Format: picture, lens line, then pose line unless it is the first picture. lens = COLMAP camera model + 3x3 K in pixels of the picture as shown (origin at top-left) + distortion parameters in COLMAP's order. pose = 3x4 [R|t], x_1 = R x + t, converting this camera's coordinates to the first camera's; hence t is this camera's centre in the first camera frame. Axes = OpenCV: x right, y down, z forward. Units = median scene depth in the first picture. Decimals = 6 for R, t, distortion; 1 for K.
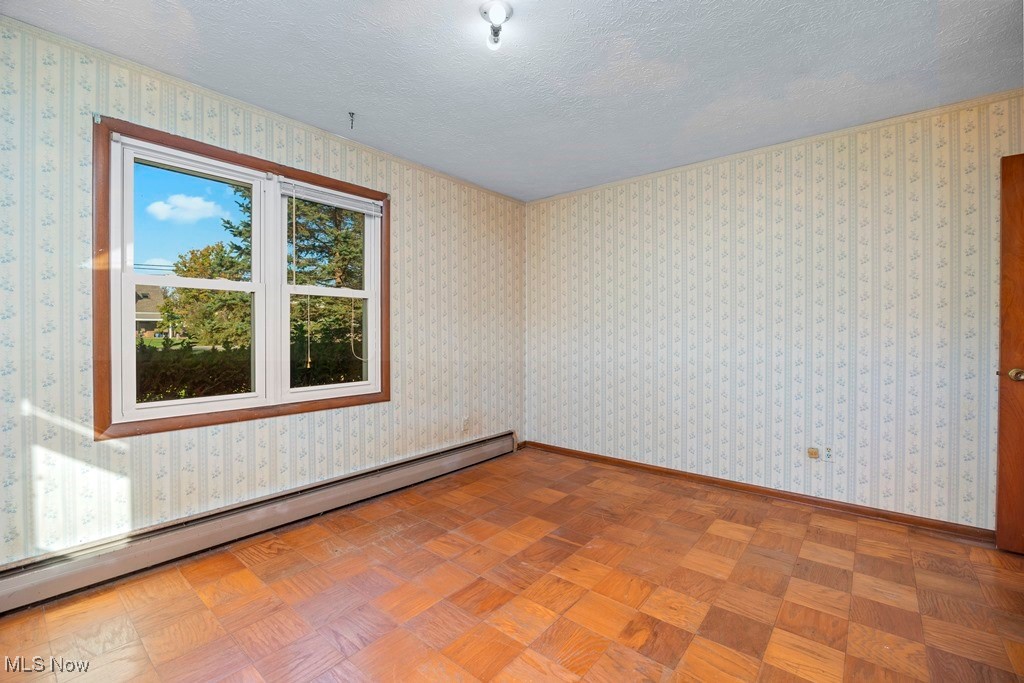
lens RADIAL K [[456.3, 0, 506.2], [0, 456.3, 331.0], [0, 0, 1]] dist [-0.002200, -0.000186]
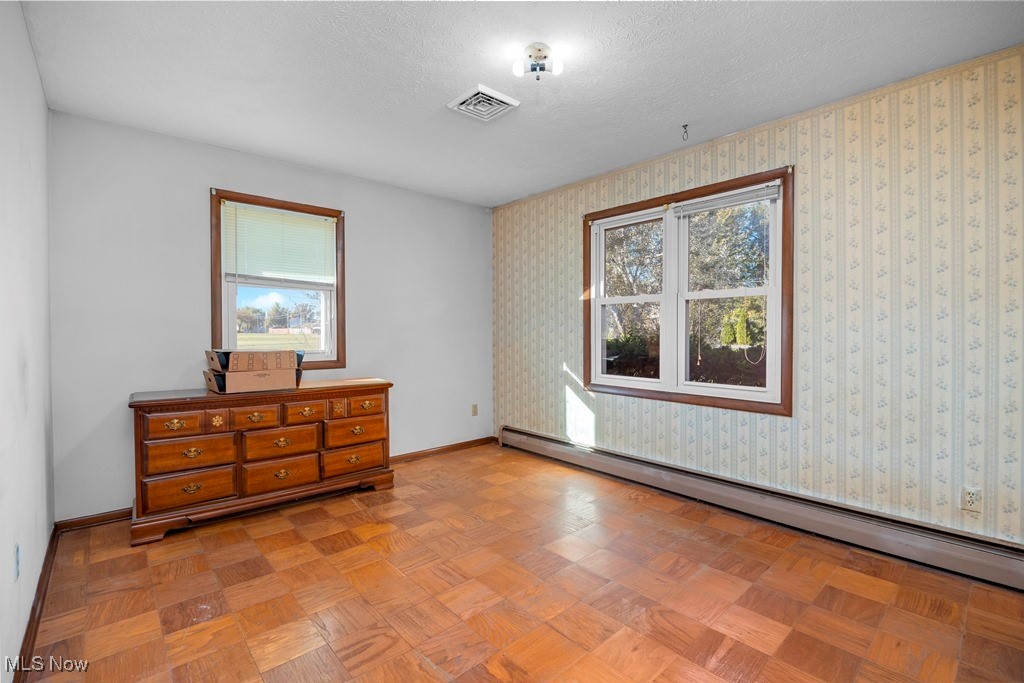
lens RADIAL K [[456.3, 0, 506.2], [0, 456.3, 331.0], [0, 0, 1]] dist [-0.002200, -0.000186]
pose [[-0.152902, 0.001902, -0.988240, 0.770422], [0.001552, 0.999997, 0.001685, -0.004375], [0.988240, -0.001277, -0.152904, 0.748871]]
